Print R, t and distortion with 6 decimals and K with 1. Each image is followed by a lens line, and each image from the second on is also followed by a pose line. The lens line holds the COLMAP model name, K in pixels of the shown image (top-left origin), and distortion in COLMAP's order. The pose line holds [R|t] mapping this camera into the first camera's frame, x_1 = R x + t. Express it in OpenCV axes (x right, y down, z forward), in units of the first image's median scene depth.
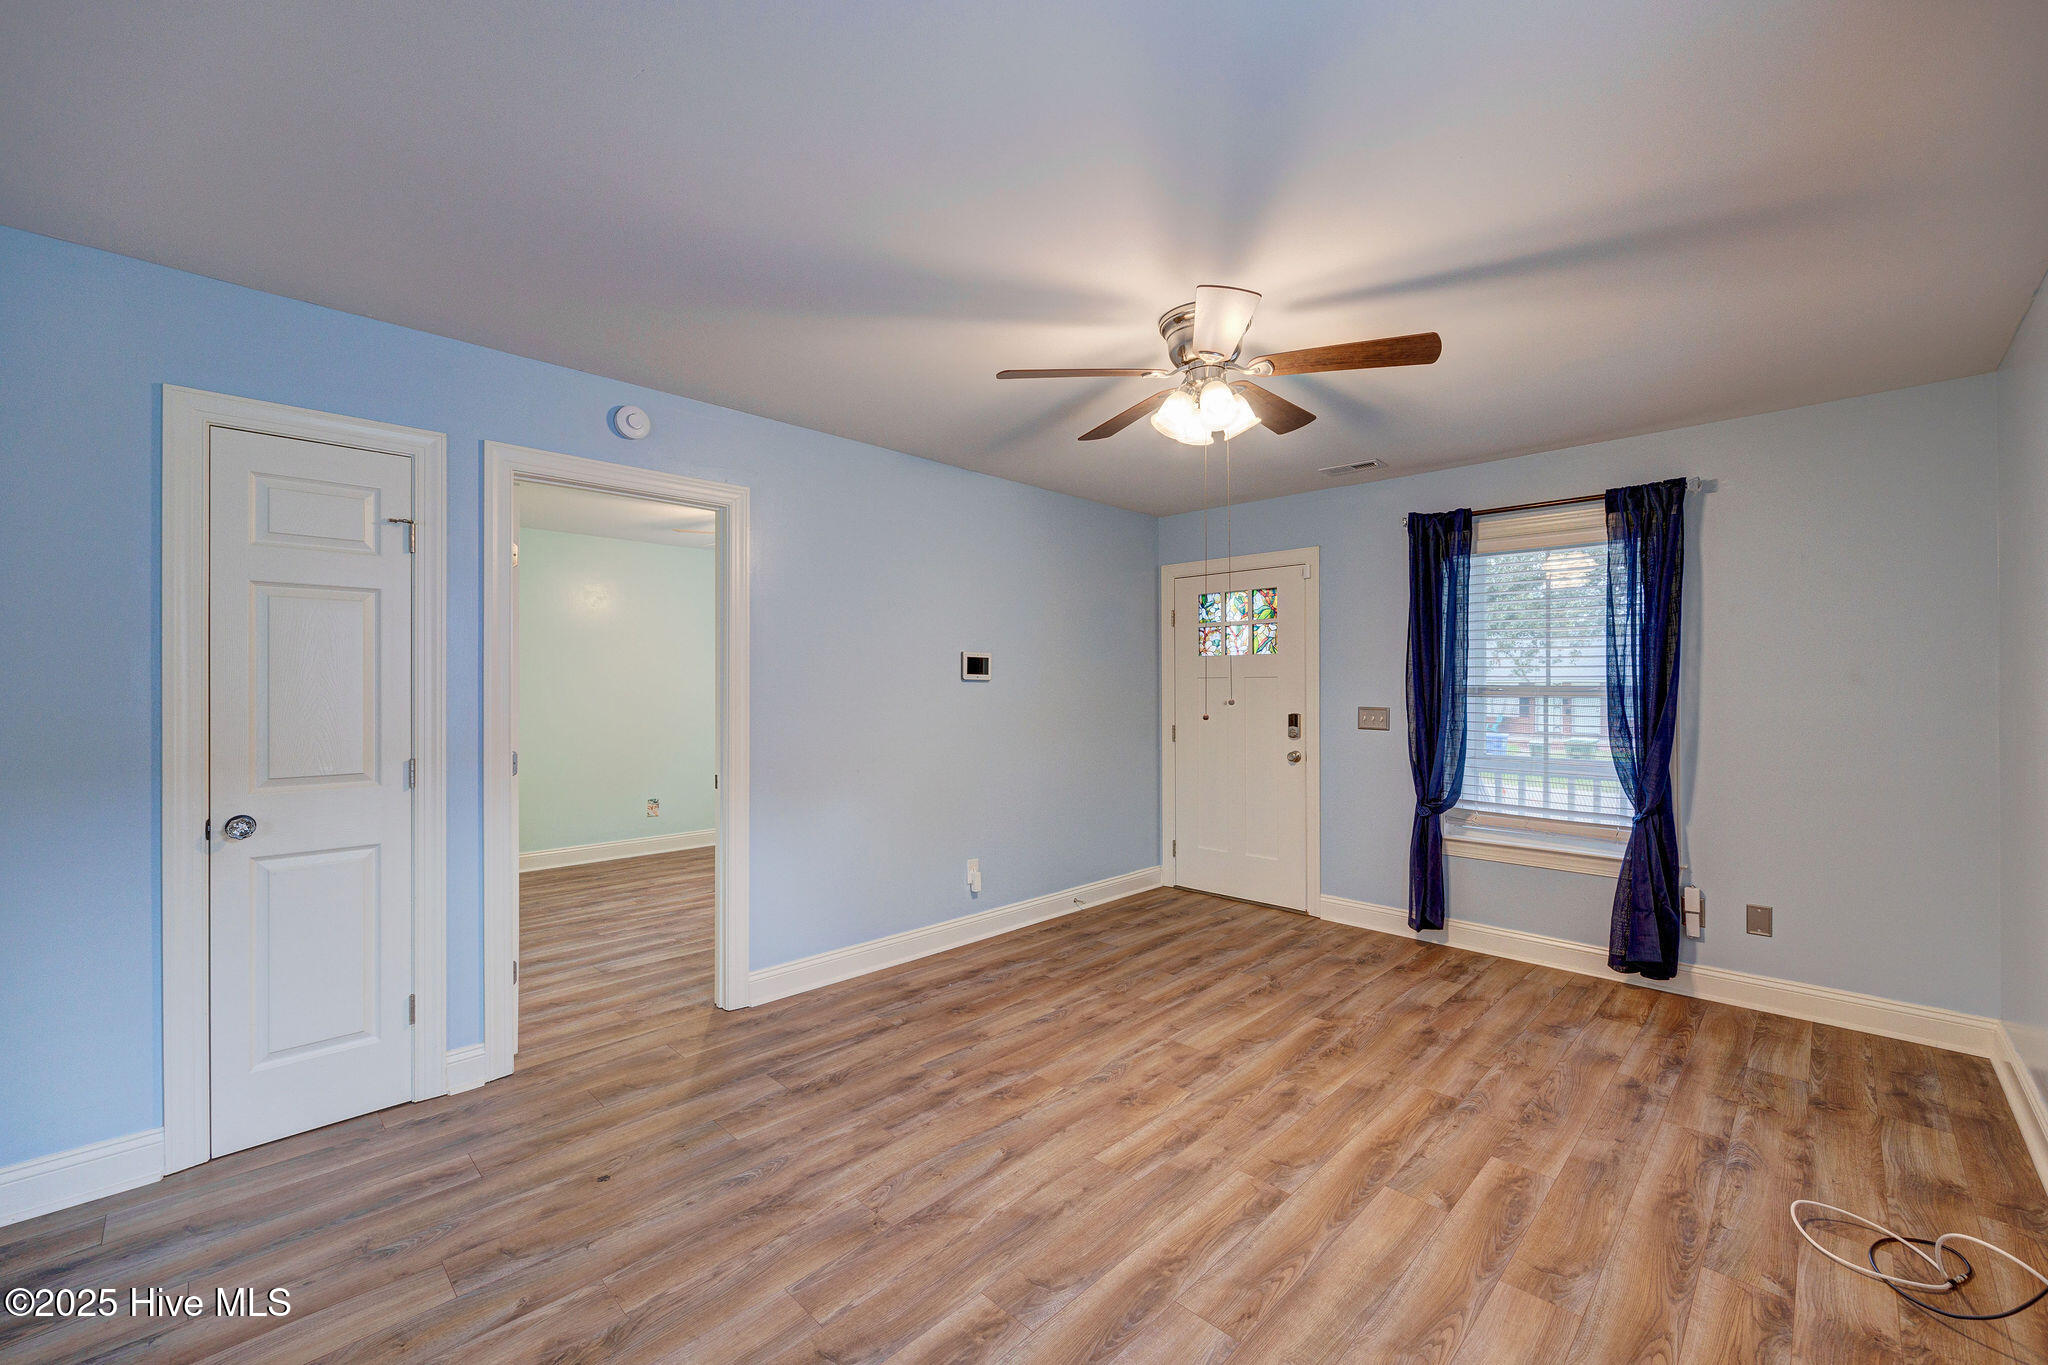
lens RADIAL K [[827.6, 0, 1024.9], [0, 827.6, 679.4], [0, 0, 1]] dist [-0.001274, 0.000031]
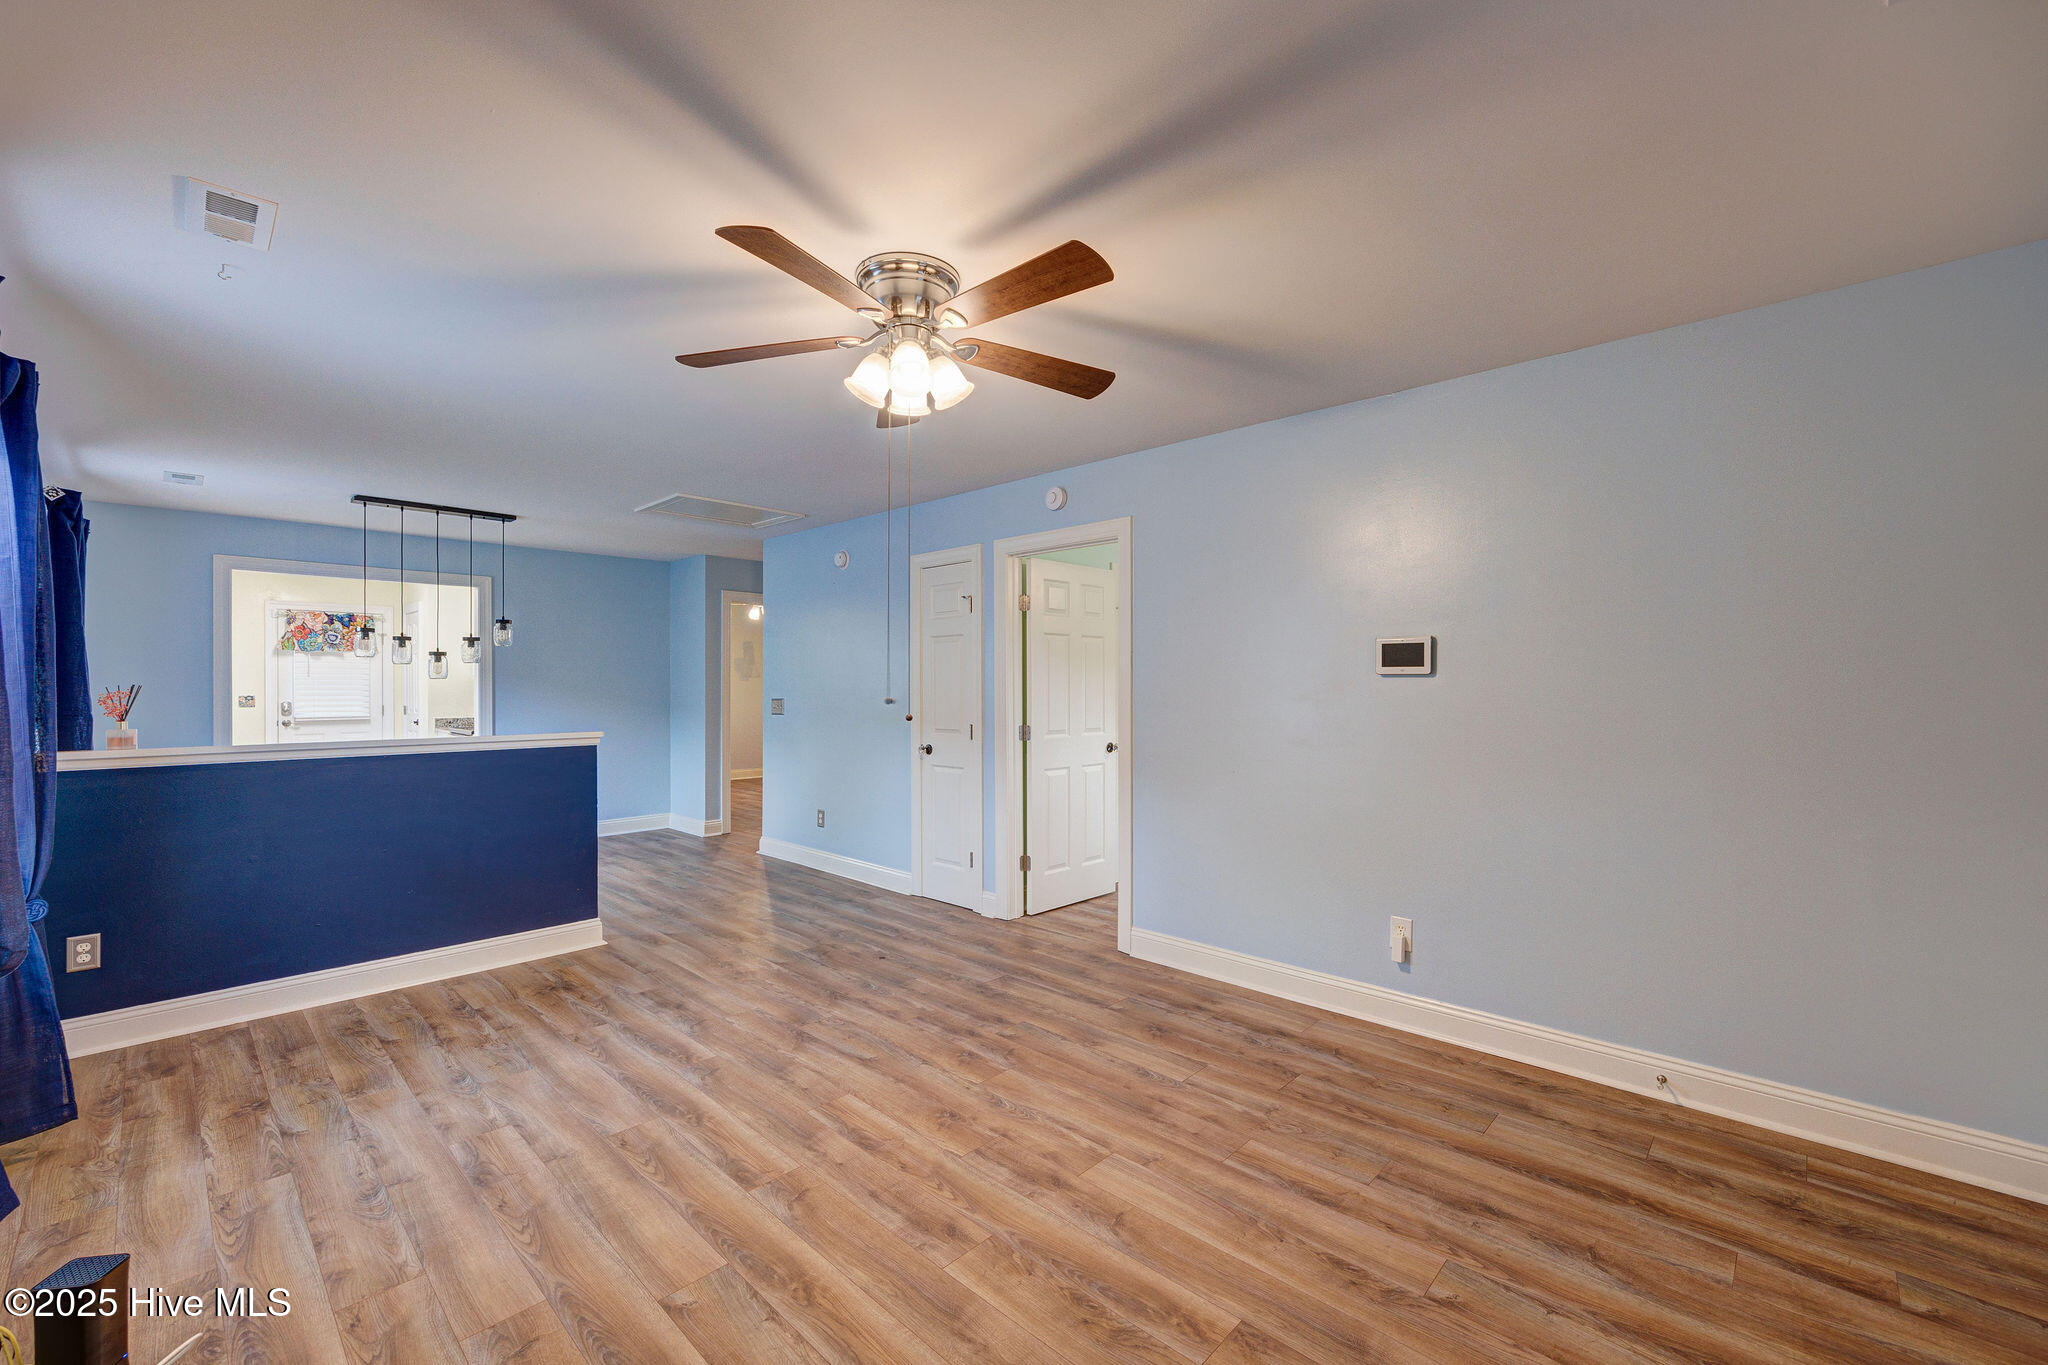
lens RADIAL K [[827.6, 0, 1021.0], [0, 827.6, 698.6], [0, 0, 1]] dist [-0.001274, 0.000031]
pose [[0.016492, 0.013632, -0.999771, 0.898352], [0.011202, 0.999842, 0.013818, 0.018735], [0.999801, -0.011427, 0.016337, 0.907797]]
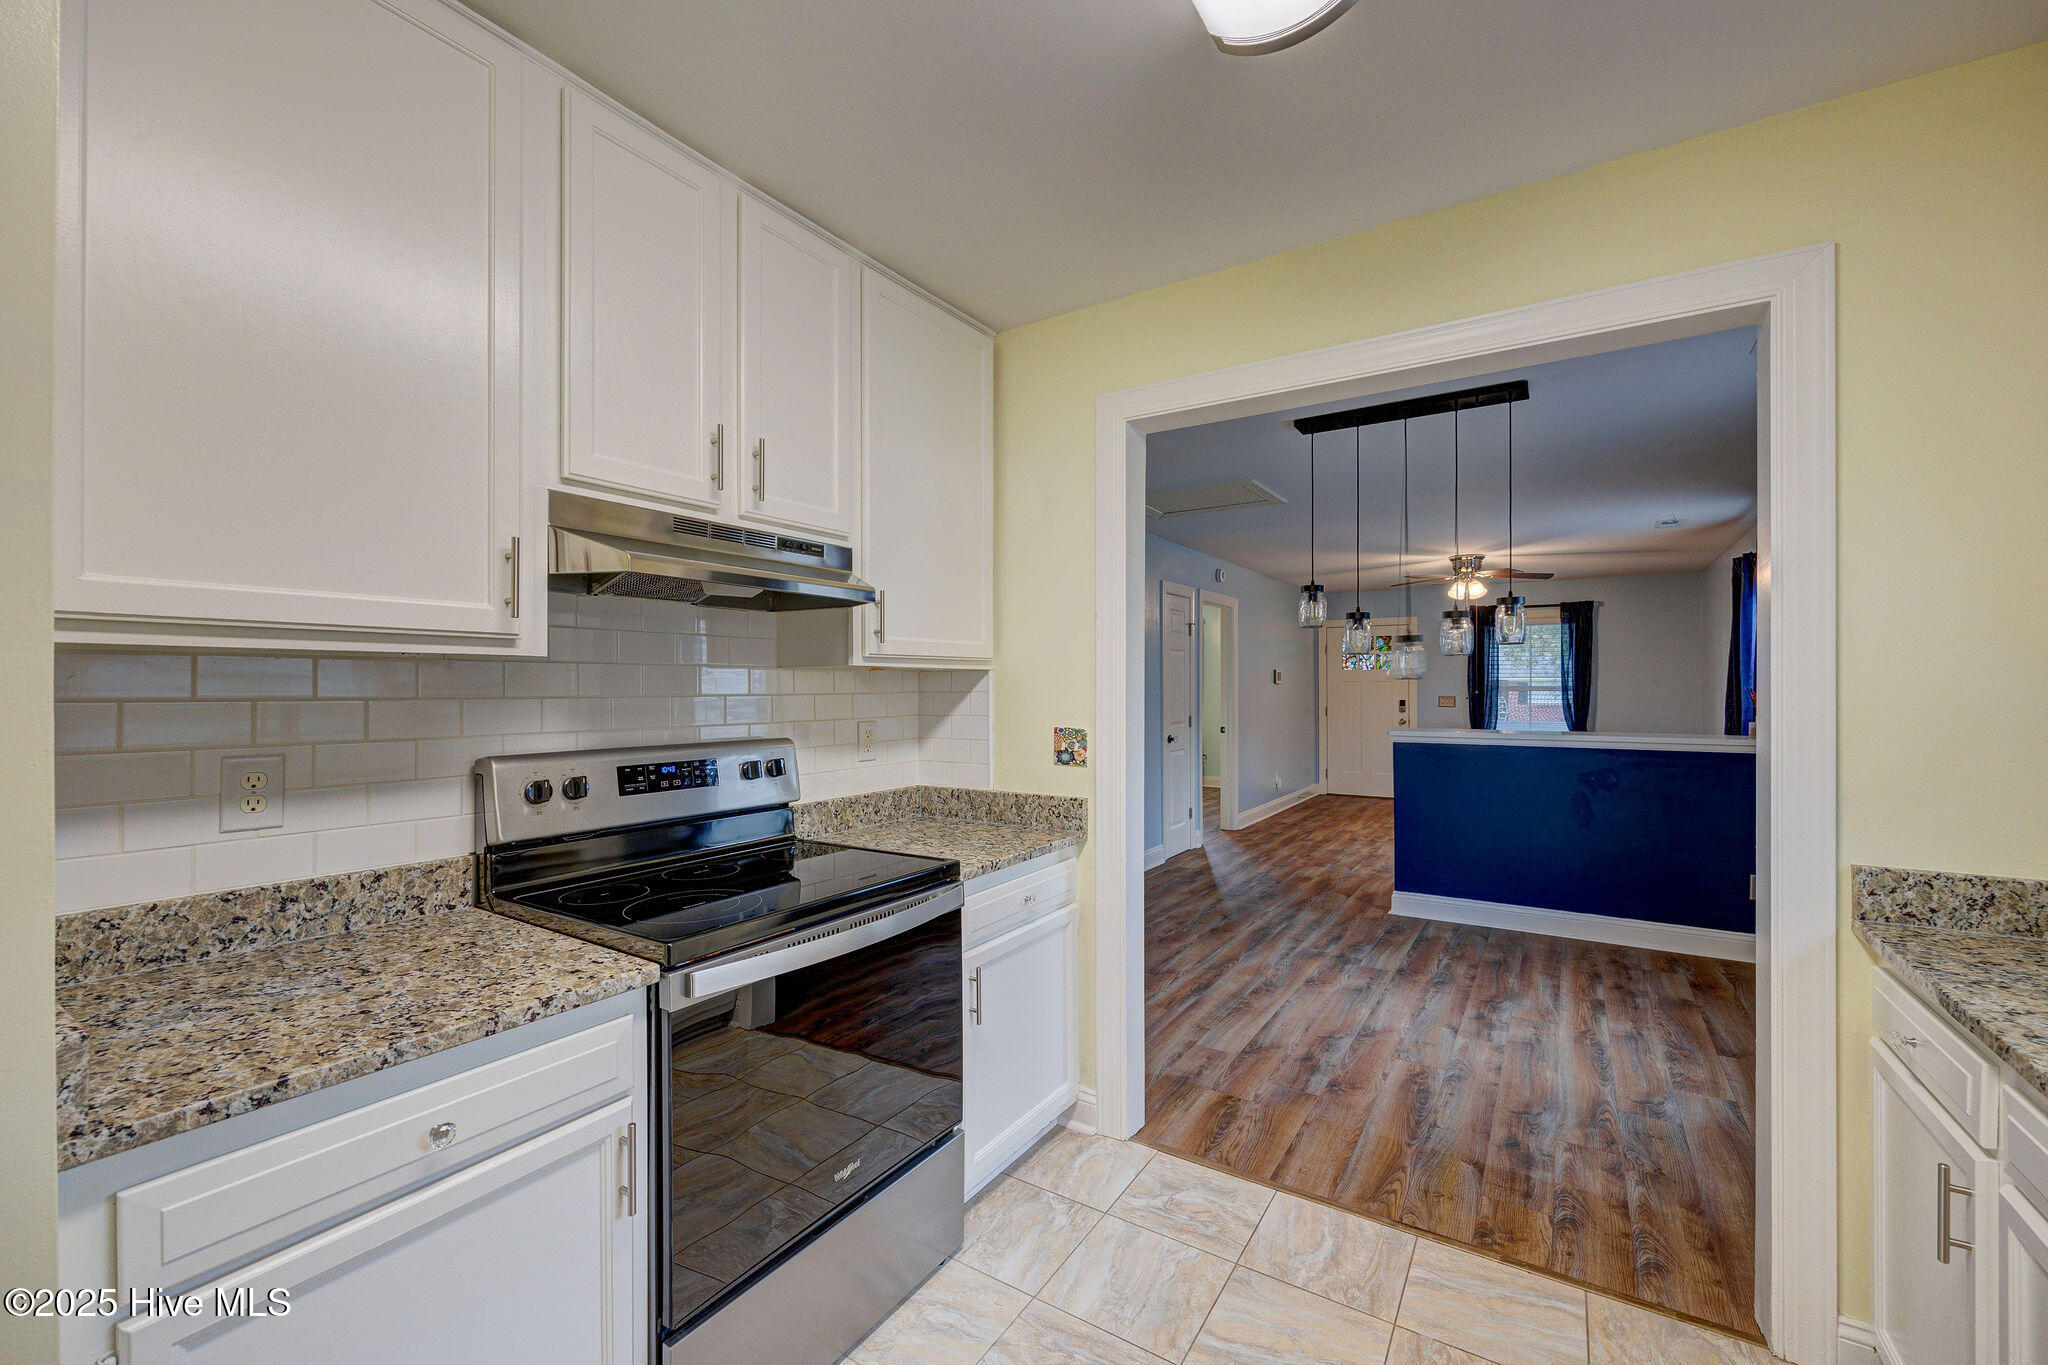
lens RADIAL K [[827.6, 0, 1023.0], [0, 827.6, 685.0], [0, 0, 1]] dist [-0.001274, 0.000031]
pose [[0.980518, -0.002322, 0.196417, -1.472102], [0.001097, 0.999979, 0.006345, -0.011397], [-0.196427, -0.006006, 0.980500, -1.181877]]
